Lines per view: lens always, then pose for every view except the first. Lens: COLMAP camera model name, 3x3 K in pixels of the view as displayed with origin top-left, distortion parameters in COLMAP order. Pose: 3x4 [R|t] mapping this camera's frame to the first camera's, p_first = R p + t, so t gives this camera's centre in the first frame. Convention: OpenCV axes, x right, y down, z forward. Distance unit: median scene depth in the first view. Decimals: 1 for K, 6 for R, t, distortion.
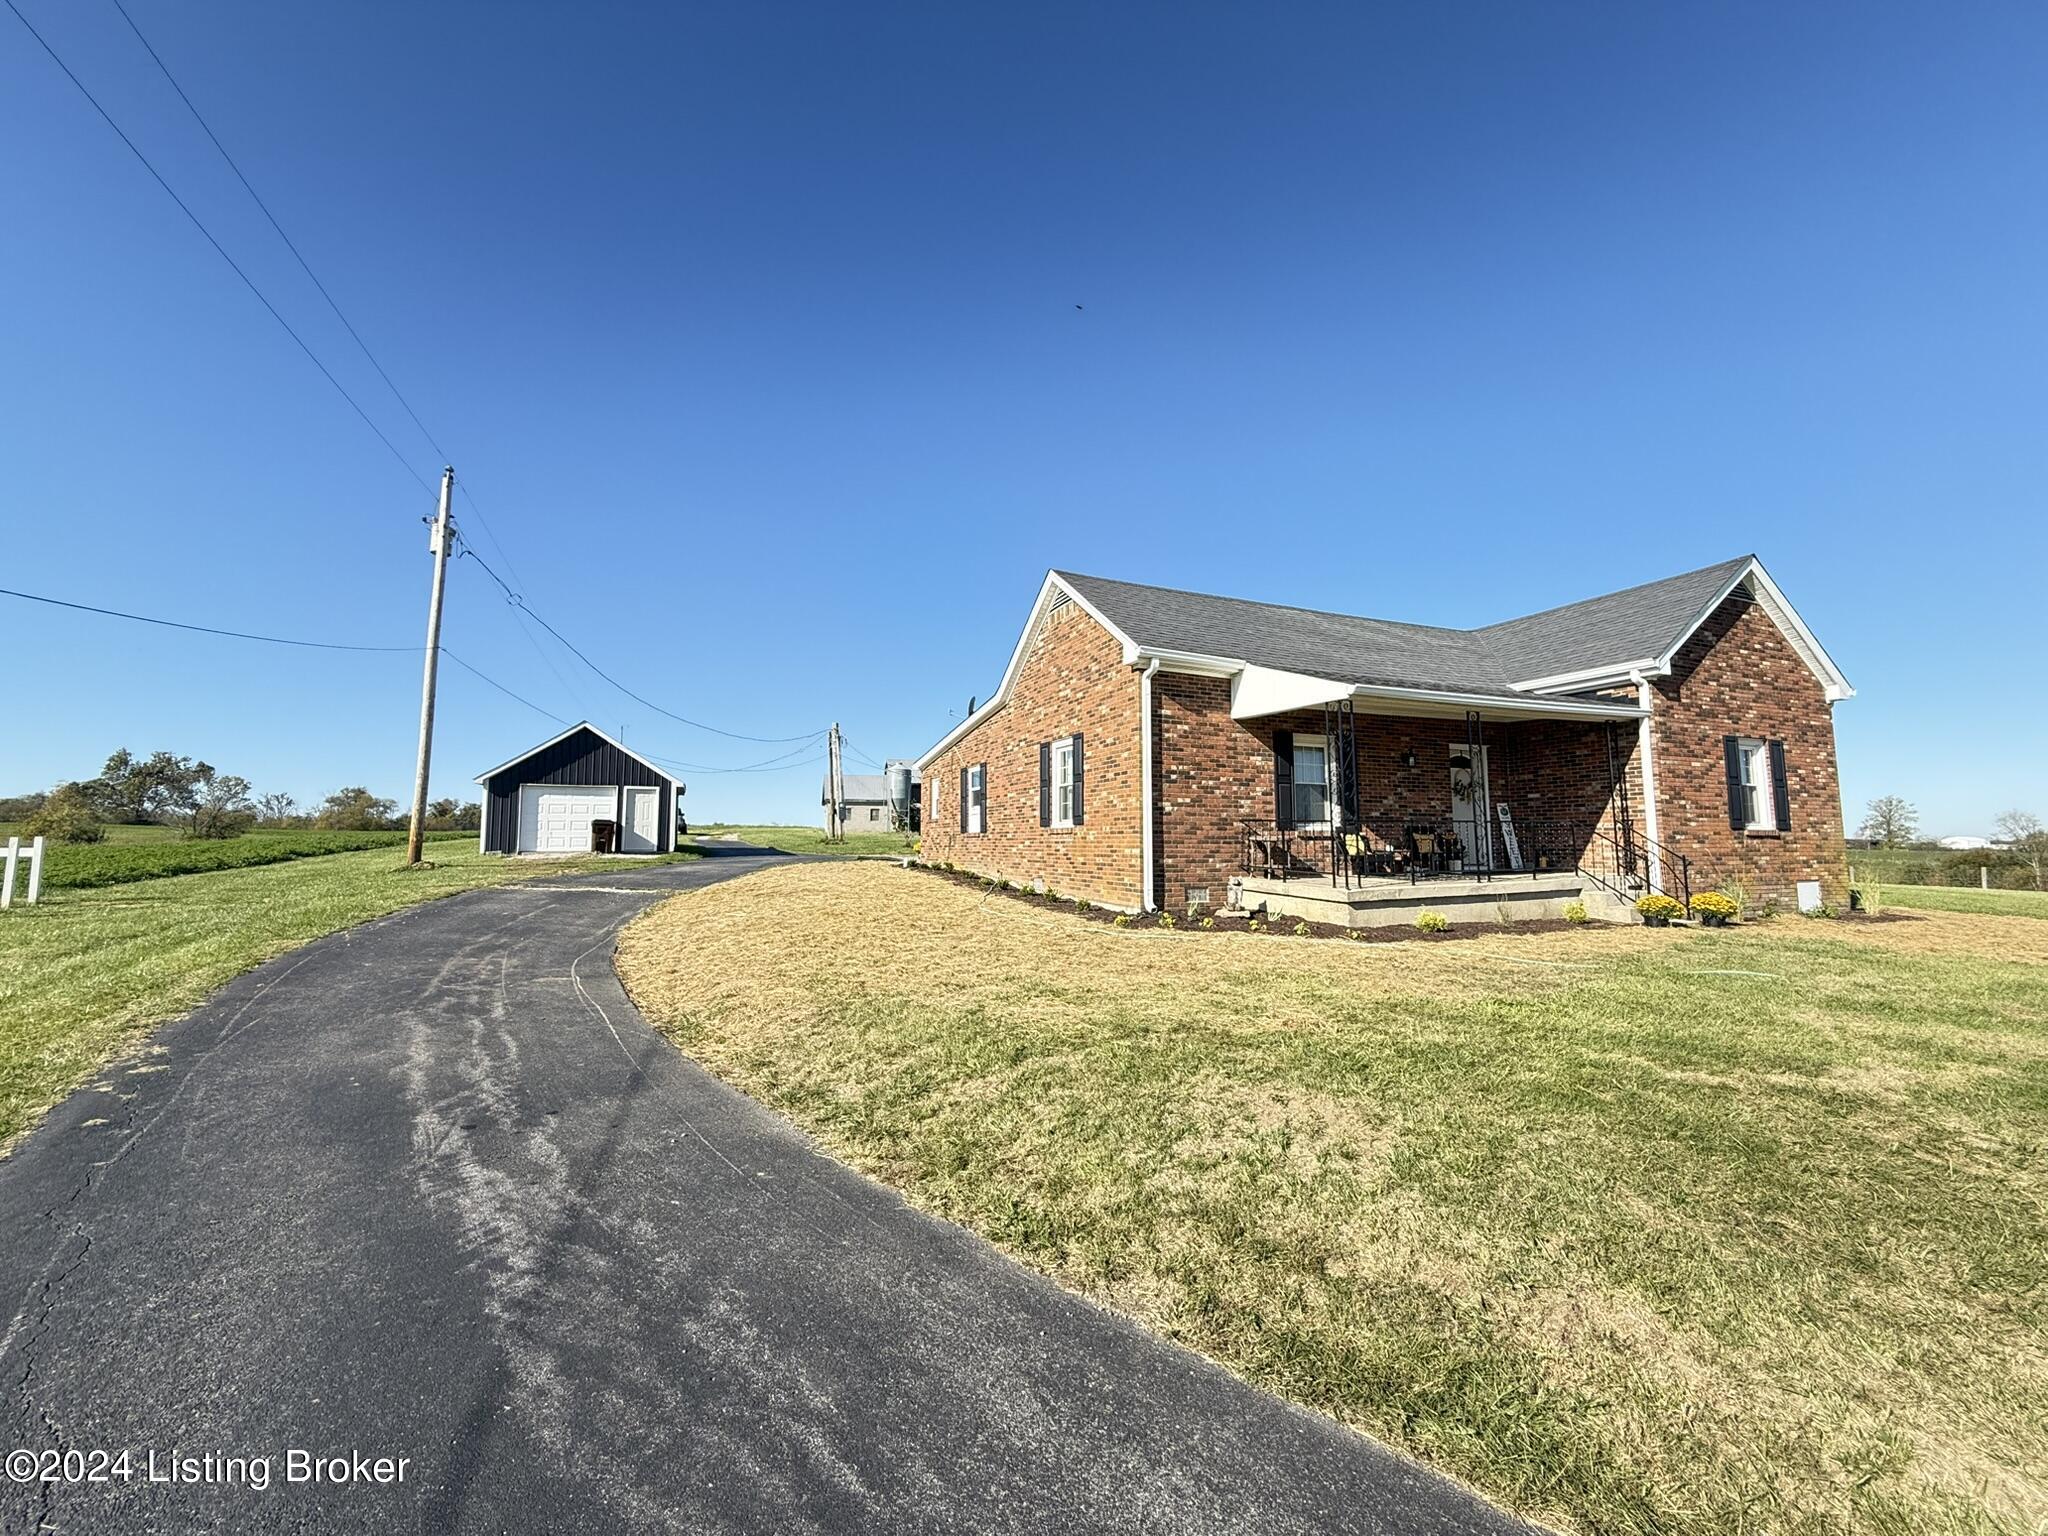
lens RADIAL K [[823.7, 0, 1011.6], [0, 823.7, 764.1], [0, 0, 1]] dist [-0.005023, 0.002149]
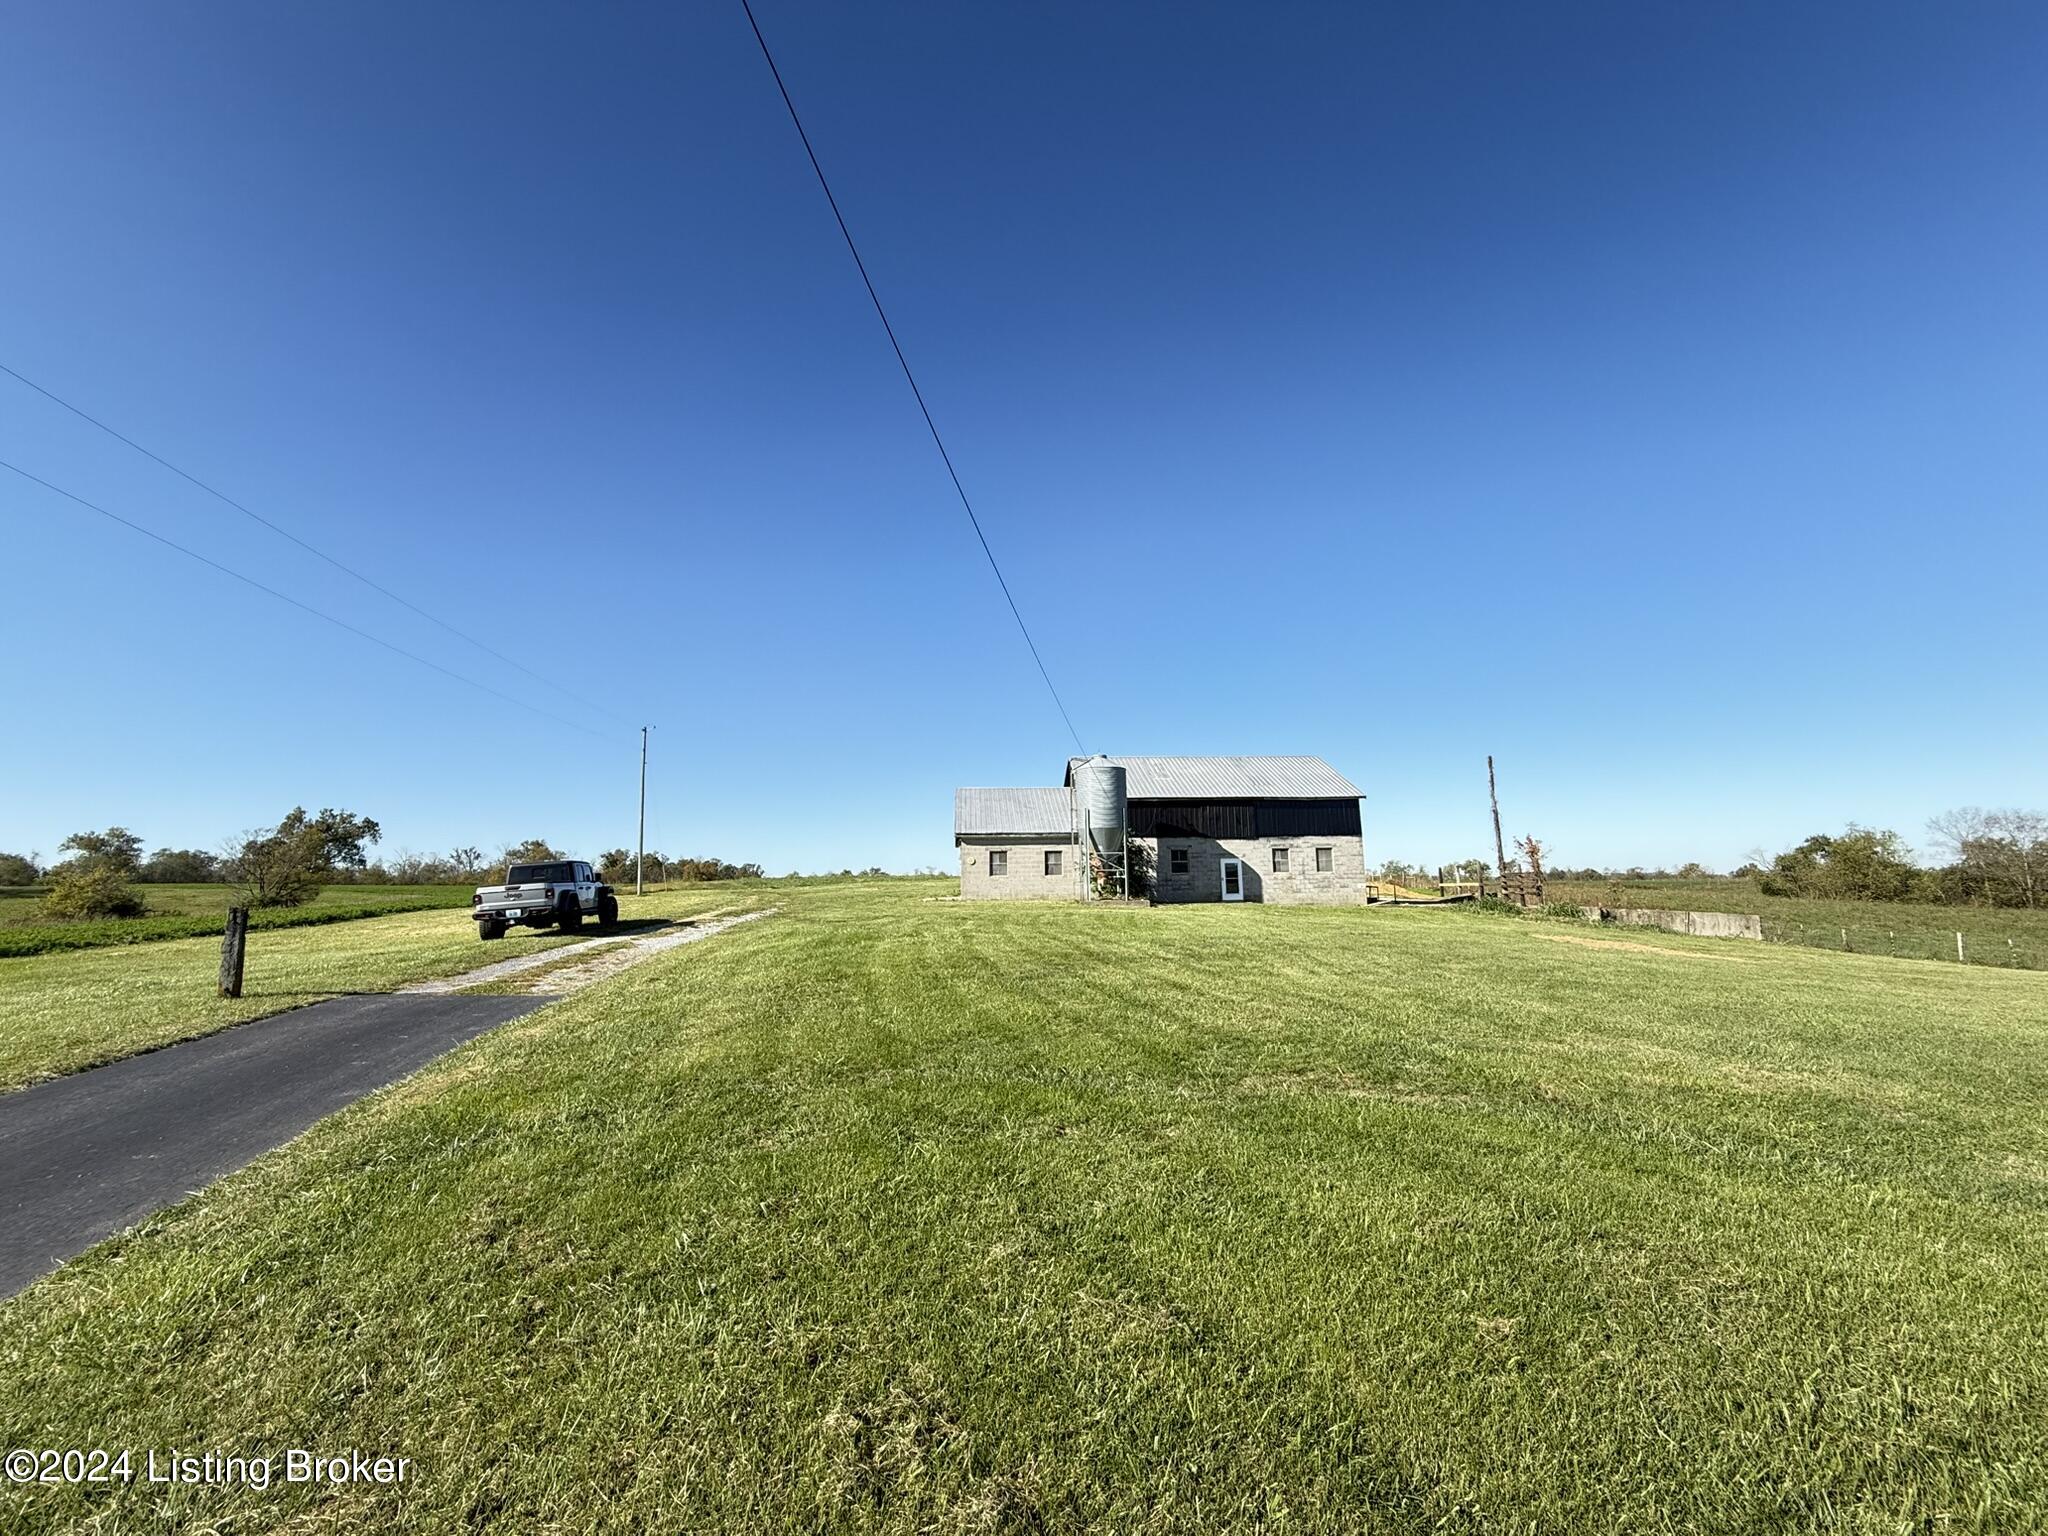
lens RADIAL K [[823.7, 0, 1016.1], [0, 823.7, 767.2], [0, 0, 1]] dist [-0.005023, 0.002149]
pose [[0.984005, -0.039726, -0.173656, -0.537467], [0.032151, 0.998414, -0.046218, 0.140009], [0.175217, 0.039896, 0.983721, 2.717062]]
